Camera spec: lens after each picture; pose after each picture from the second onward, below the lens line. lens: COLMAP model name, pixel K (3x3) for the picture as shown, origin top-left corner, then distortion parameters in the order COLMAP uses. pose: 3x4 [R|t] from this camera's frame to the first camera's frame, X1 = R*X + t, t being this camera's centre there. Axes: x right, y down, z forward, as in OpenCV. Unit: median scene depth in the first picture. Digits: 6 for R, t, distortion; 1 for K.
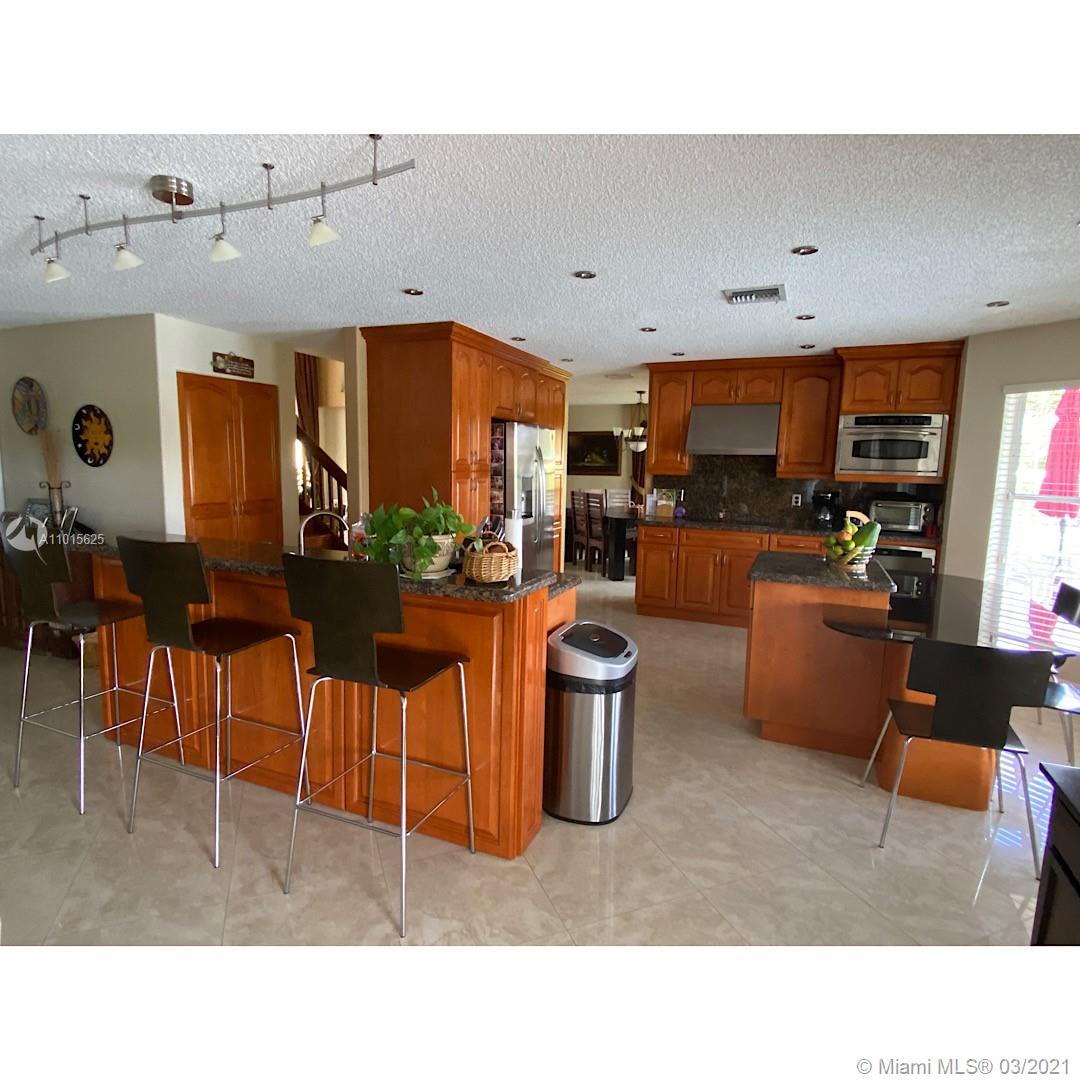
lens RADIAL K [[624.3, 0, 533.4], [0, 624.3, 534.9], [0, 0, 1]] dist [0.079923, -0.070956]
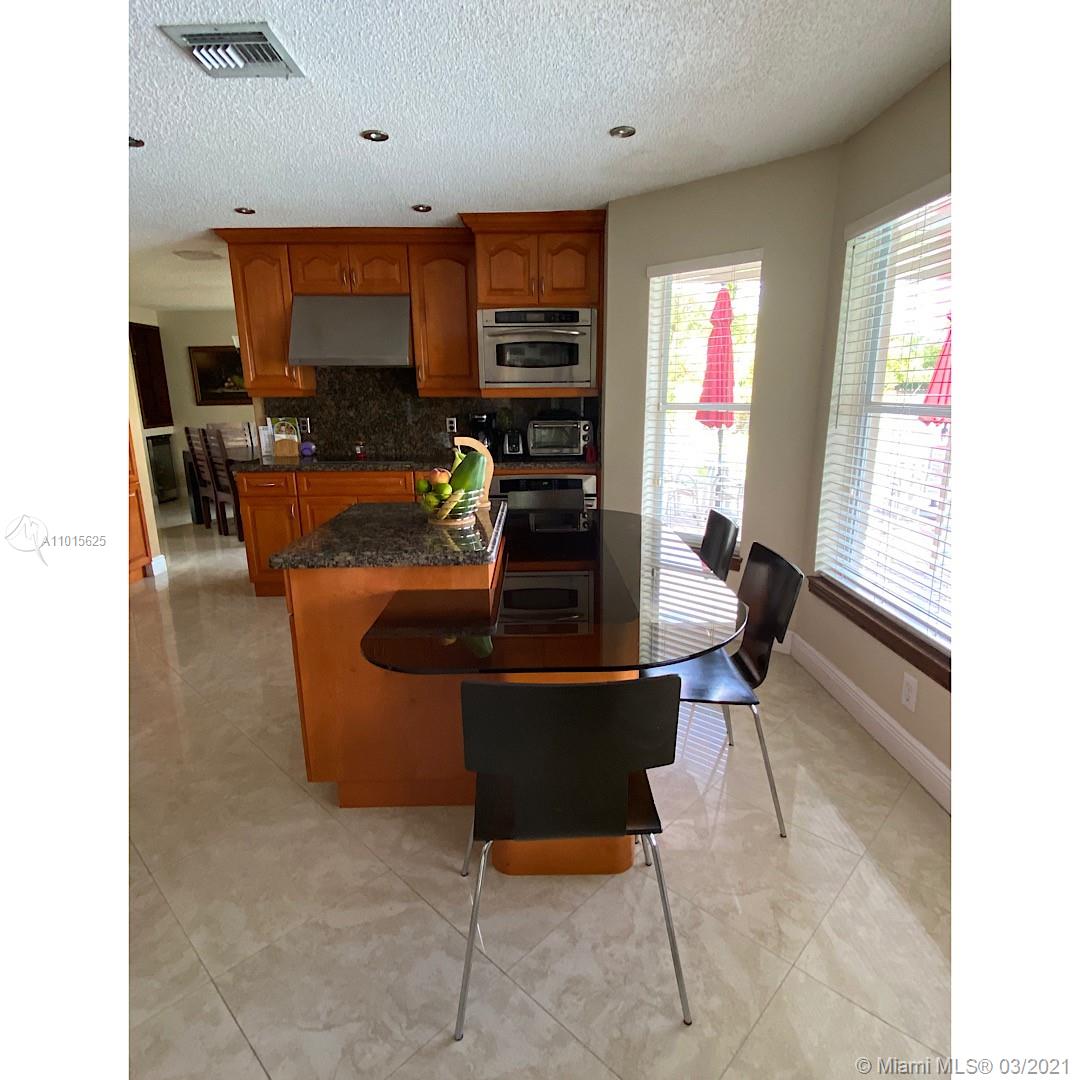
lens RADIAL K [[624.3, 0, 533.4], [0, 624.3, 534.9], [0, 0, 1]] dist [0.079923, -0.070956]
pose [[0.920334, -0.121276, 0.371857, 0.228395], [0.080867, 0.989173, 0.122463, -0.006811], [-0.382683, -0.082636, 0.920177, 0.249294]]
